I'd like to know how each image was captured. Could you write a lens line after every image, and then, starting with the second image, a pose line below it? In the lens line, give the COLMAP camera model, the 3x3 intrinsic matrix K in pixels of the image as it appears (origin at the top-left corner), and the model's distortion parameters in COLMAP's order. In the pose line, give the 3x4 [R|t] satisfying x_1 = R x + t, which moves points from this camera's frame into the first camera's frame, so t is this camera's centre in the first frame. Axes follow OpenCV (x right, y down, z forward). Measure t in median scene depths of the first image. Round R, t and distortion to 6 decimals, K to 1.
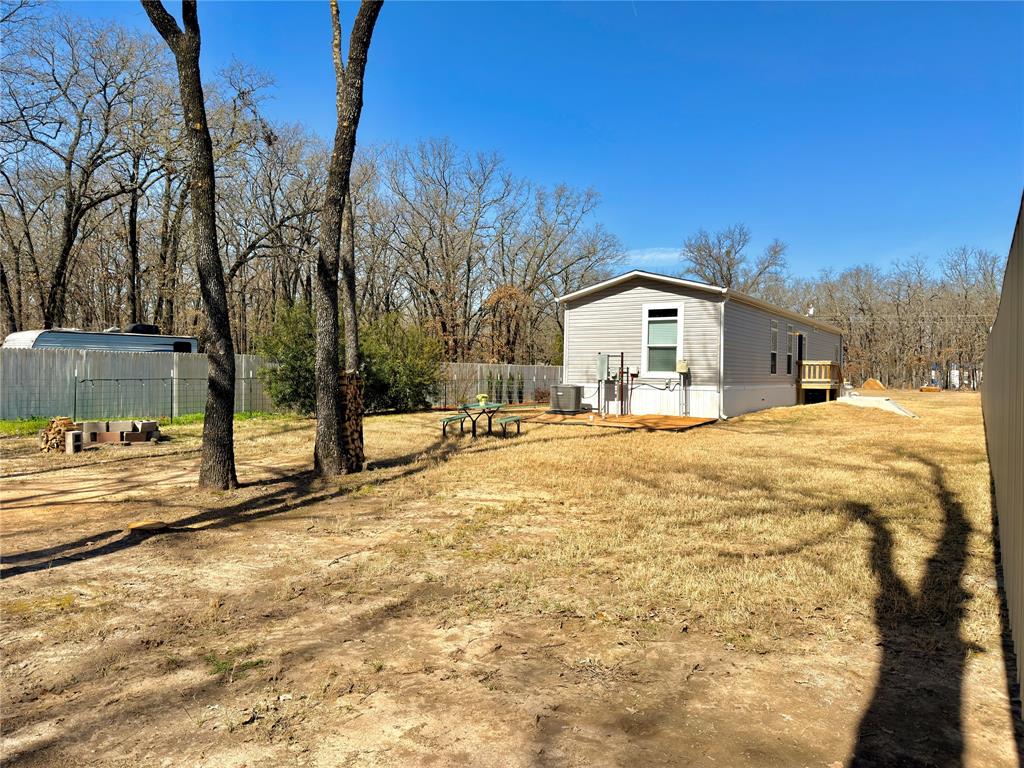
lens RADIAL K [[718.7, 0, 512.0], [0, 718.7, 384.0], [0, 0, 1]] dist [0.155734, -0.214607]
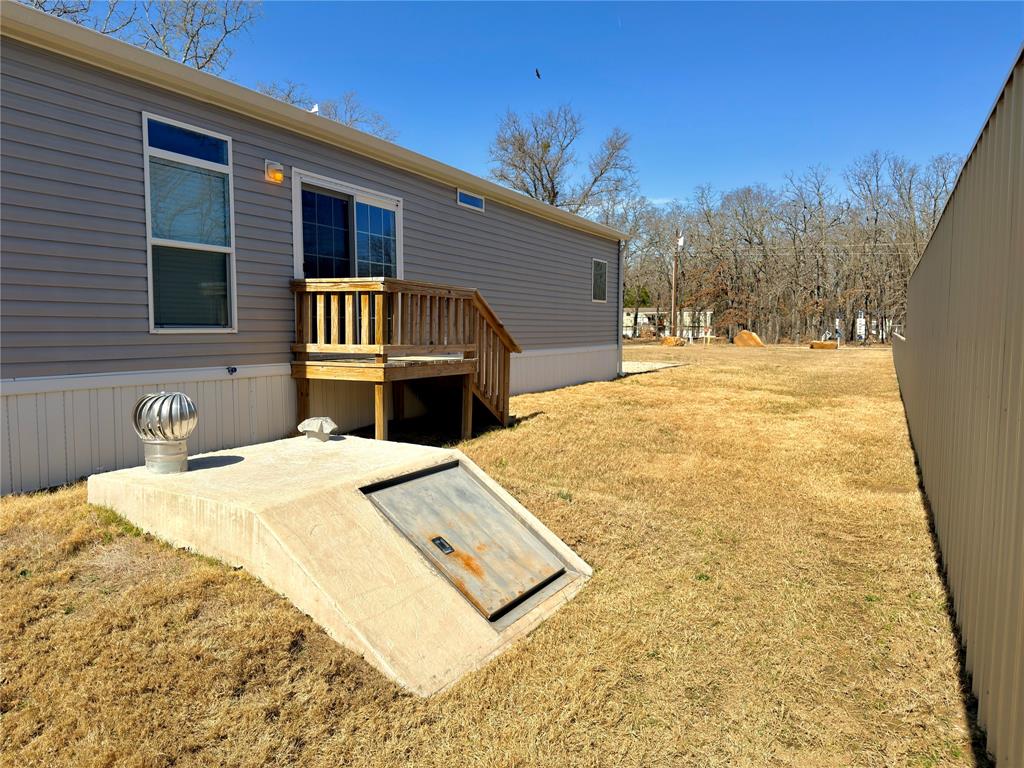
lens RADIAL K [[718.7, 0, 512.0], [0, 718.7, 384.0], [0, 0, 1]] dist [0.155734, -0.214607]
pose [[0.995417, -0.018058, 0.093911, 0.172670], [0.012075, 0.997883, 0.063899, -0.003334], [-0.094866, -0.062472, 0.993528, 0.279673]]
